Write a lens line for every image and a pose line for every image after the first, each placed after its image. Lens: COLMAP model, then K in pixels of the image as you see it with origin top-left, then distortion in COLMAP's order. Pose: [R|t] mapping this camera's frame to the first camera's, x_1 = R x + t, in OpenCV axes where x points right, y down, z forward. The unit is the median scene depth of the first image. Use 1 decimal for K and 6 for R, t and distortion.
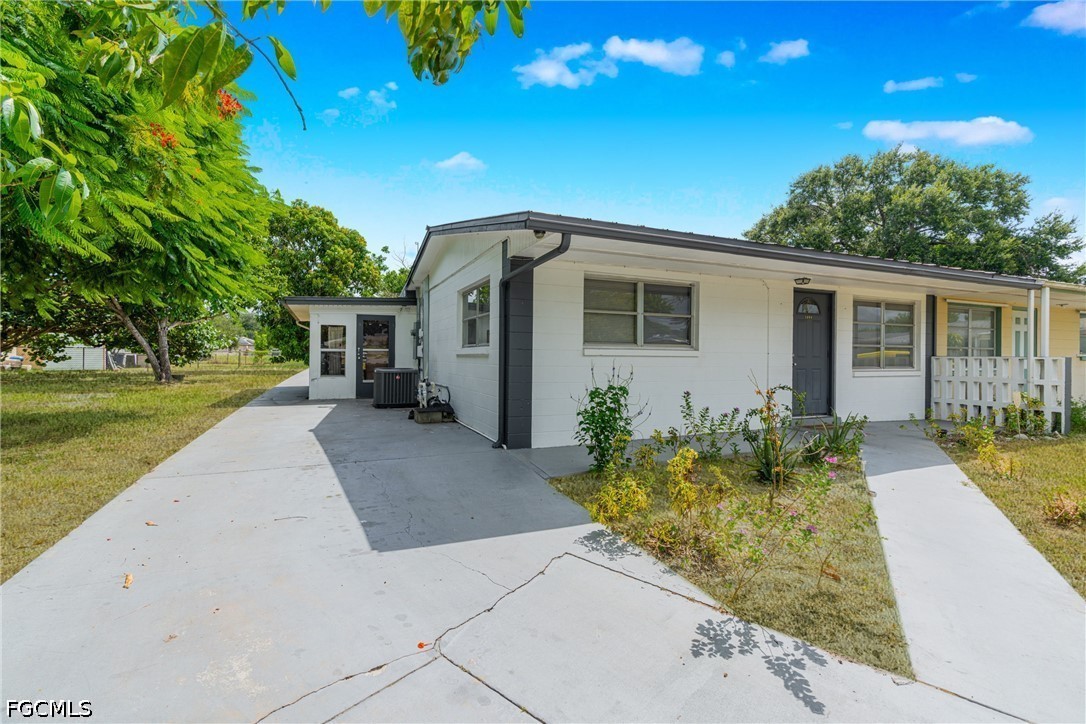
lens RADIAL K [[494.6, 0, 533.7], [0, 494.6, 357.7], [0, 0, 1]] dist [-0.005086, 0.000293]
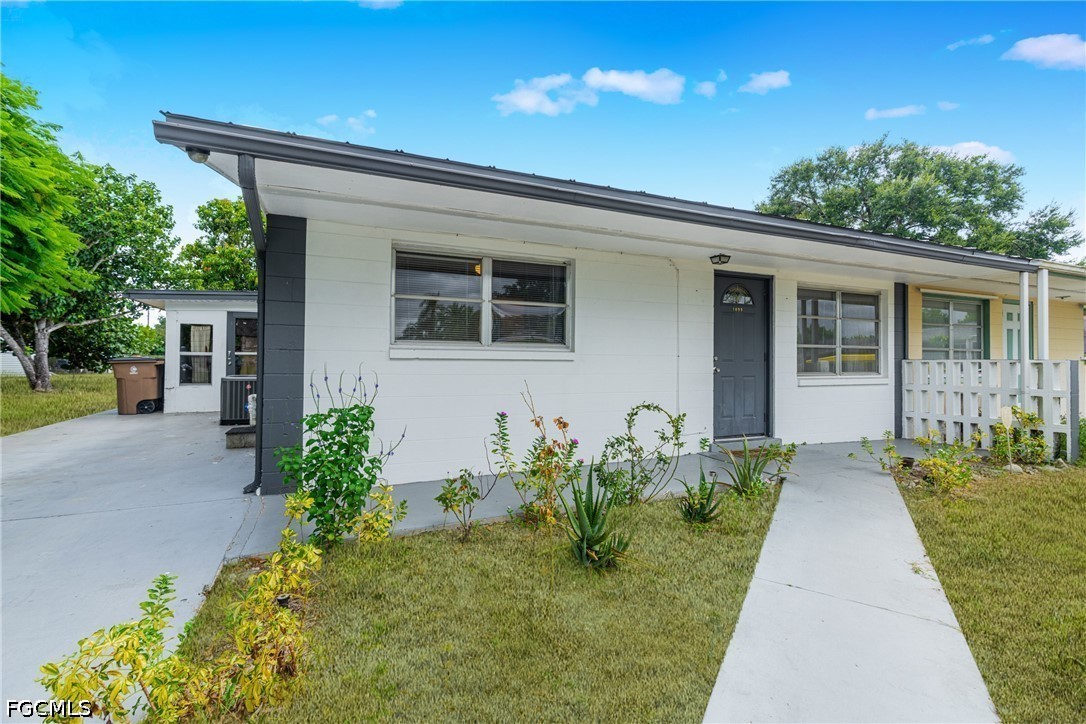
lens RADIAL K [[494.6, 0, 533.7], [0, 494.6, 357.7], [0, 0, 1]] dist [-0.005086, 0.000293]
pose [[0.999993, -0.001893, 0.003232, 0.164570], [0.001926, 0.999947, -0.010148, 0.000789], [-0.003213, 0.010154, 0.999943, 0.160544]]
